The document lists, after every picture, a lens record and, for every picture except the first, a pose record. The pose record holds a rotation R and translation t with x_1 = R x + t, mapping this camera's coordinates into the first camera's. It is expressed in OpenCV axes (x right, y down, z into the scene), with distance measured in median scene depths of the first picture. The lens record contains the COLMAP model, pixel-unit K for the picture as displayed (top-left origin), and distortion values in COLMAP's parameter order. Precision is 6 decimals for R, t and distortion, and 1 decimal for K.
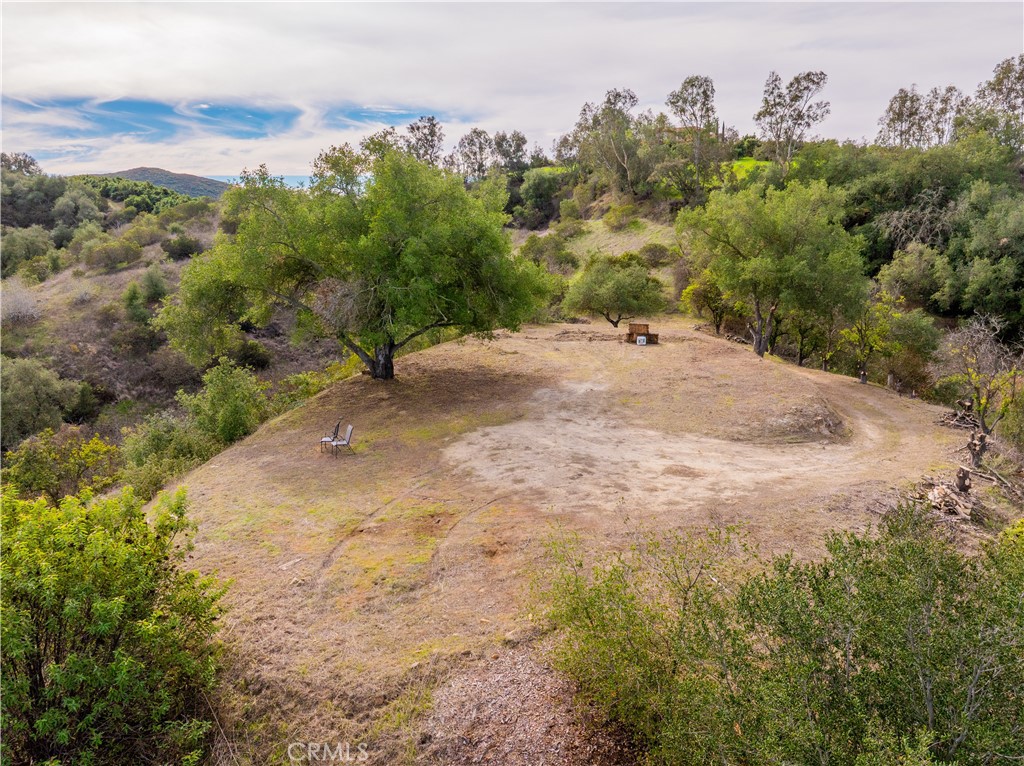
lens RADIAL K [[712.4, 0, 501.6], [0, 712.4, 386.0], [0, 0, 1]] dist [-0.038228, -0.000447]
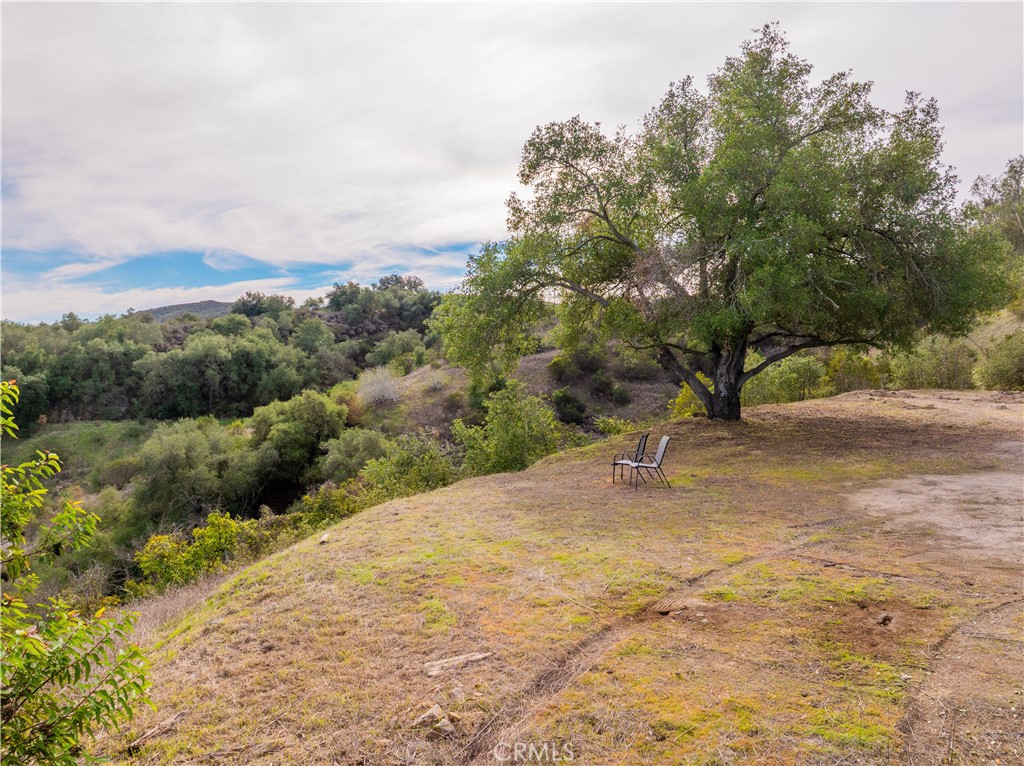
lens RADIAL K [[712.4, 0, 514.5], [0, 712.4, 373.9], [0, 0, 1]] dist [-0.038228, -0.000447]
pose [[0.901391, 0.022535, -0.432420, -0.073157], [-0.101348, 0.981885, -0.160092, 0.099361], [0.420979, 0.188130, 0.887346, 0.408493]]
